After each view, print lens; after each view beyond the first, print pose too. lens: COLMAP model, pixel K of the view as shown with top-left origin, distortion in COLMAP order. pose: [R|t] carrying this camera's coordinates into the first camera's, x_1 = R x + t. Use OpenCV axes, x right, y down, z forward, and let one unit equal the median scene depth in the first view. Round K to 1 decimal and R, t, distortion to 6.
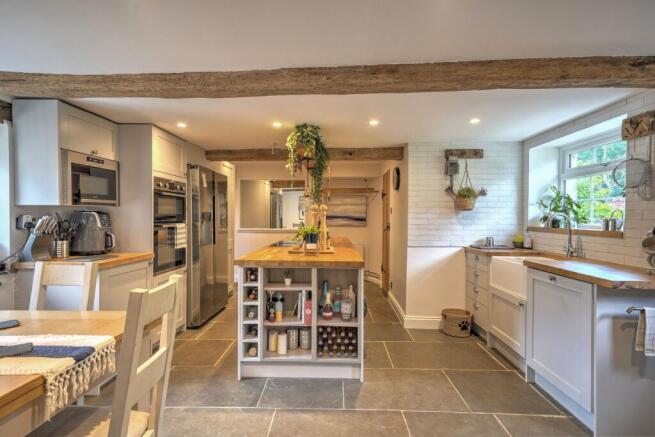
lens RADIAL K [[323.6, 0, 330.8], [0, 323.6, 218.6], [0, 0, 1]] dist [0.015230, -0.002366]
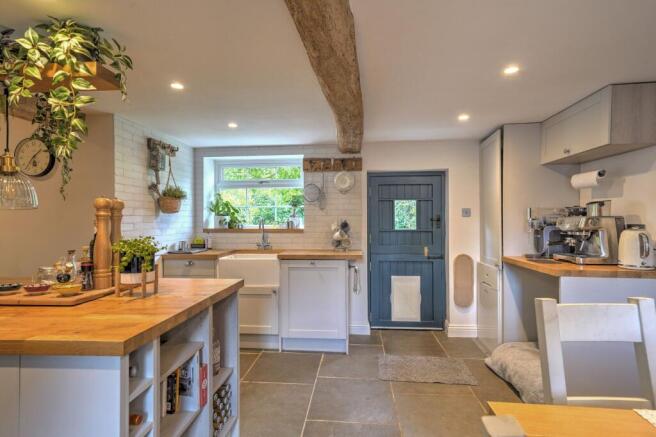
lens RADIAL K [[324.1, 0, 330.1], [0, 324.1, 218.5], [0, 0, 1]] dist [0.015230, -0.002366]
pose [[0.067085, -0.001611, 0.997746, -0.458774], [0.006998, 0.999975, 0.001144, -0.007808], [-0.997723, 0.006906, 0.067095, 0.529221]]
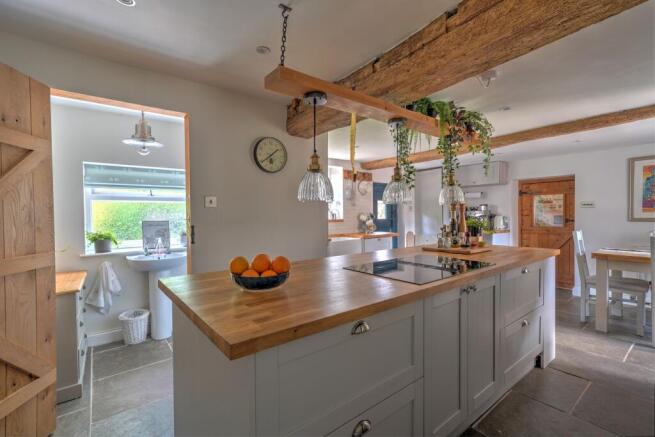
lens RADIAL K [[299.6, 0, 327.7], [0, 299.6, 218.6], [0, 0, 1]] dist [0.005591, 0.001552]
pose [[-0.638515, -0.006398, 0.769583, -0.441377], [0.011699, 0.999769, 0.018018, -0.000646], [-0.769521, 0.020508, -0.638293, 1.668447]]
